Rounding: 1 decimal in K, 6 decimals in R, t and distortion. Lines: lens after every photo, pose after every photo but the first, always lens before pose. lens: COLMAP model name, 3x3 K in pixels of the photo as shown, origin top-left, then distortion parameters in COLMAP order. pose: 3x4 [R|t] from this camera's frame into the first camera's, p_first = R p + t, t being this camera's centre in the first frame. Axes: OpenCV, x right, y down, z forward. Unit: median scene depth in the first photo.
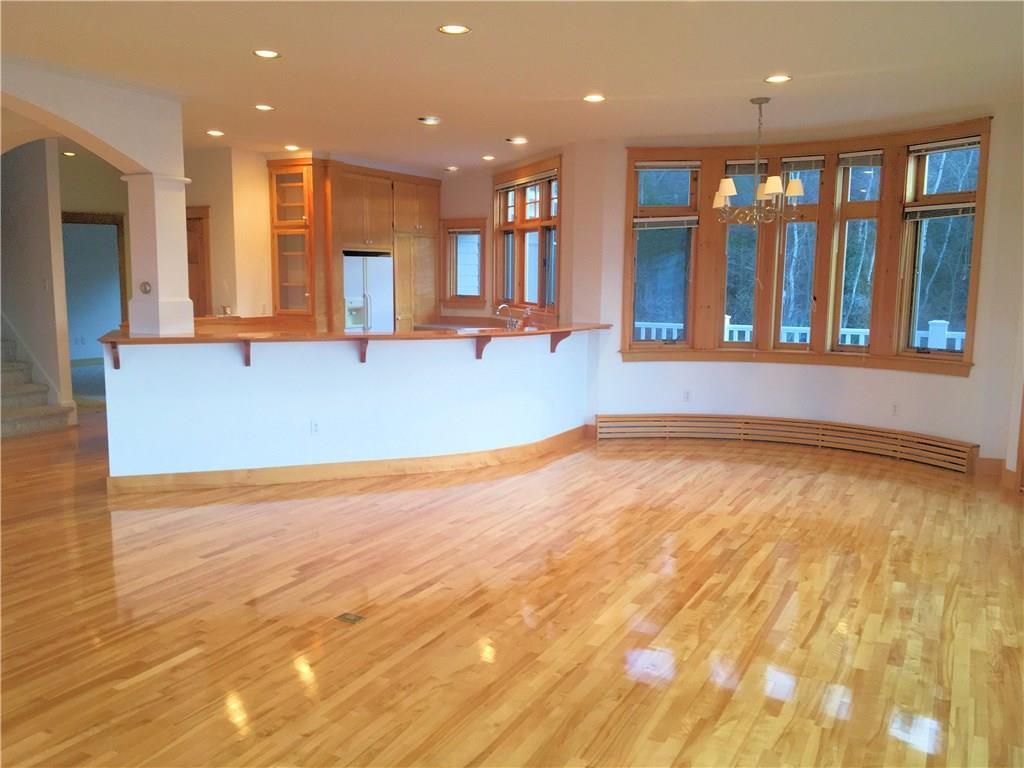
lens RADIAL K [[883.0, 0, 511.8], [0, 883.0, 386.3], [0, 0, 1]] dist [0.009572, -0.015629]
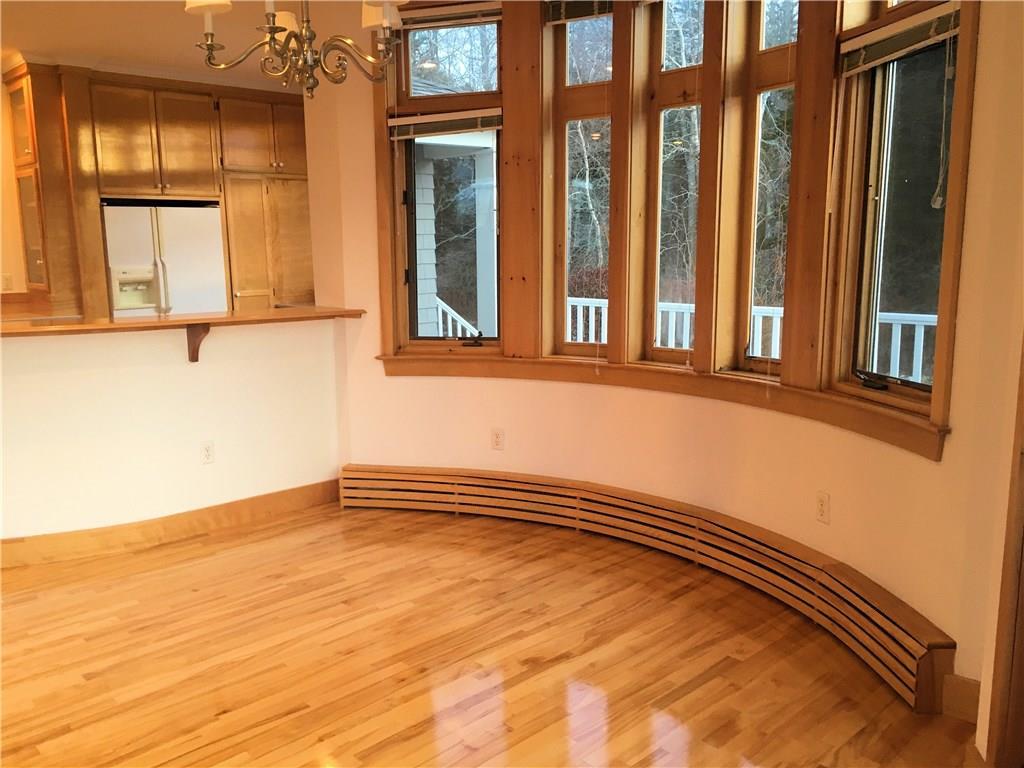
lens RADIAL K [[883.0, 0, 512.6], [0, 883.0, 384.7], [0, 0, 1]] dist [0.009572, -0.015629]
pose [[0.954159, 0.031864, -0.297598, 0.374822], [-0.020837, 0.998976, 0.040153, -0.046482], [0.298573, -0.032112, 0.953846, 0.479517]]
